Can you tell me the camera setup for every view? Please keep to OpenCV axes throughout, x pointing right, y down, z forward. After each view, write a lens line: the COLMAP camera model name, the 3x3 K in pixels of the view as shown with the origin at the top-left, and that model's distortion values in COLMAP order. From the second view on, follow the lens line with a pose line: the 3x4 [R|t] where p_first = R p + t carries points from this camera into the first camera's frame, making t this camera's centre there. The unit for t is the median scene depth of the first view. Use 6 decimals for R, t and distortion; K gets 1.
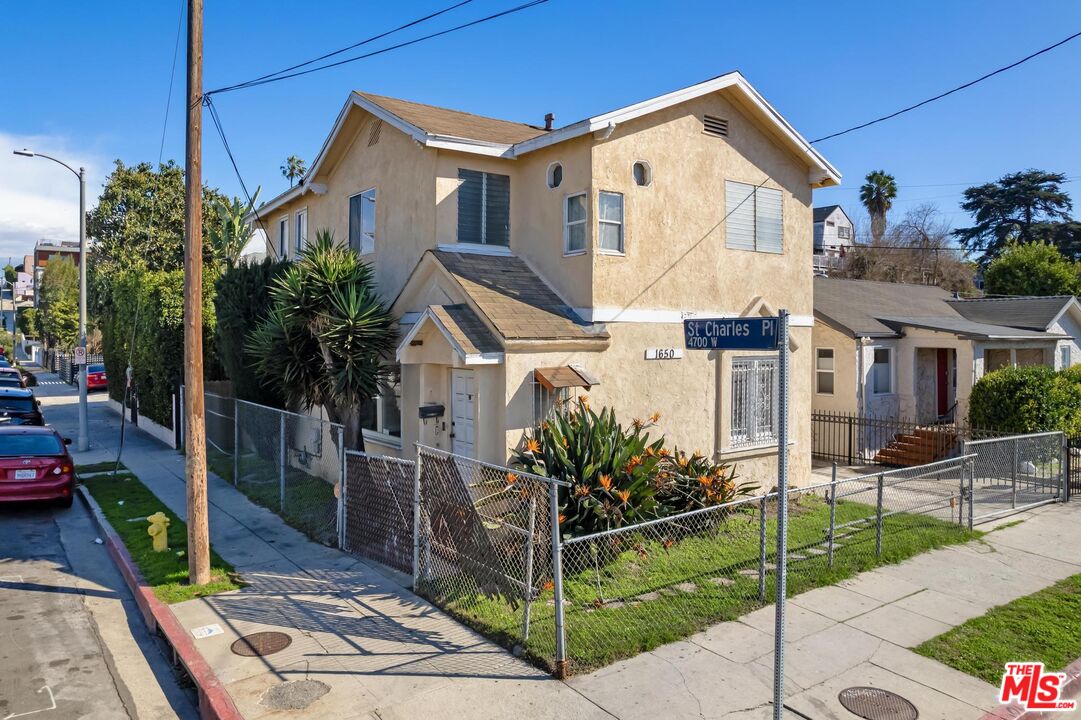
lens RADIAL K [[748.0, 0, 515.9], [0, 748.0, 360.4], [0, 0, 1]] dist [-0.026569, 0.001817]
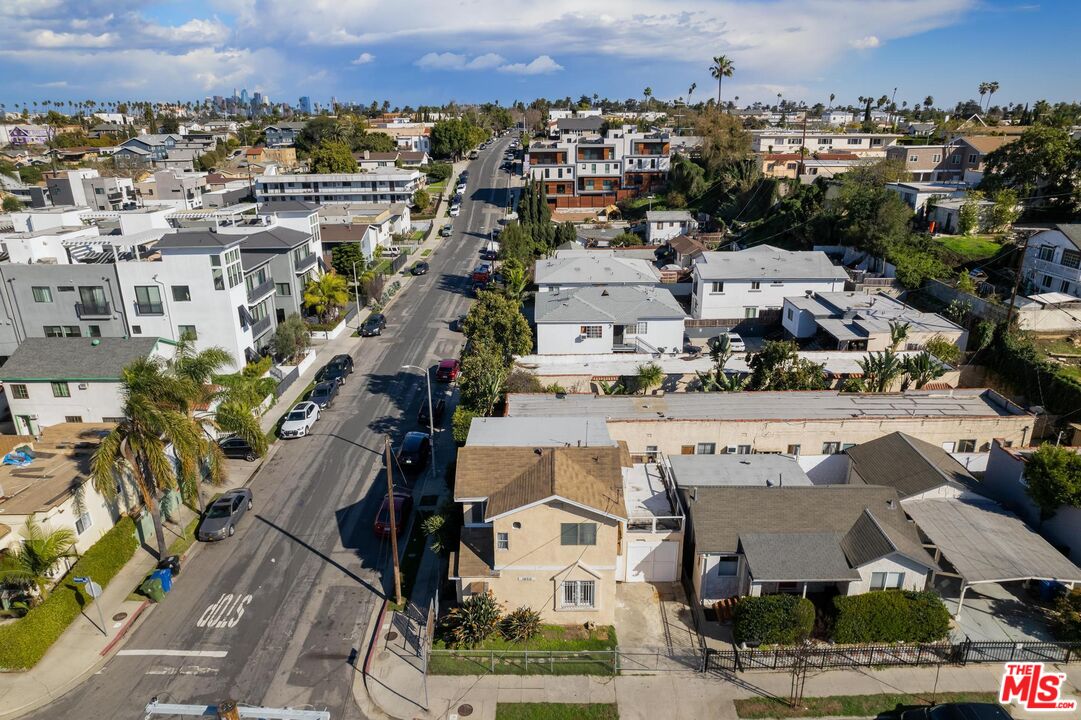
lens RADIAL K [[724.3, 0, 535.1], [0, 724.3, 404.7], [0, 0, 1]] dist [-0.008050, -0.001000]
pose [[0.802038, 0.214820, -0.557303, 1.862587], [-0.001744, 0.933918, 0.357482, -1.858683], [0.597270, -0.285743, 0.749413, -1.005475]]
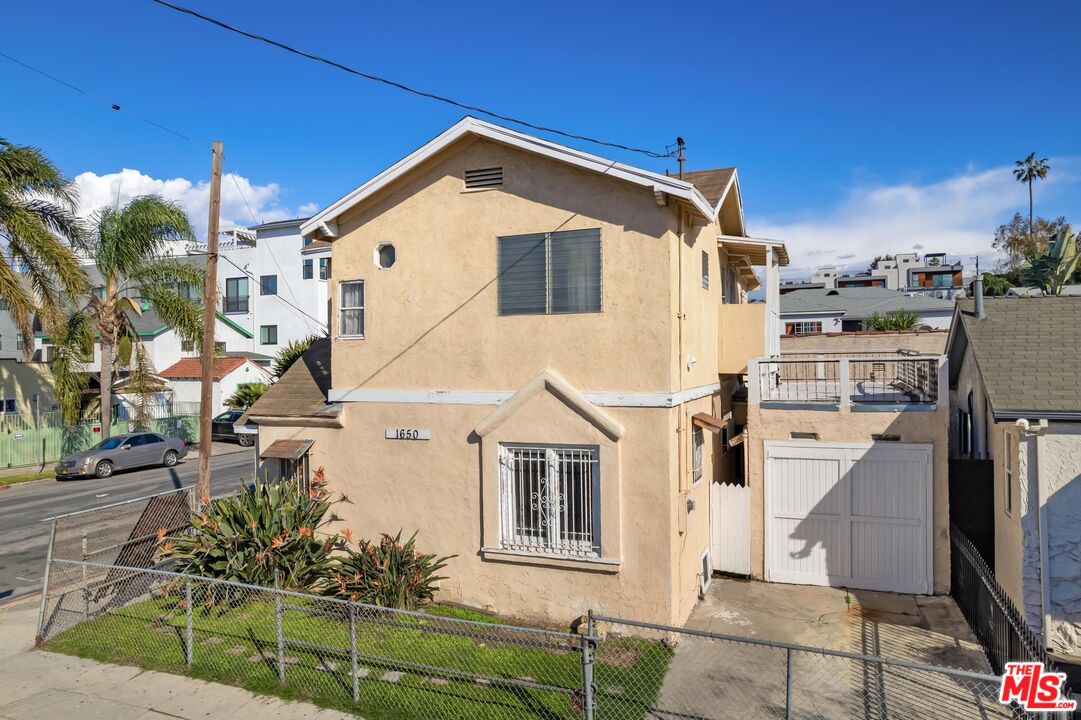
lens RADIAL K [[748.0, 0, 515.9], [0, 748.0, 360.4], [0, 0, 1]] dist [-0.026569, 0.001817]
pose [[0.513813, -0.014730, -0.857775, 1.261461], [-0.014374, 0.999564, -0.025775, -0.092644], [0.857781, 0.025573, 0.513378, 0.701806]]
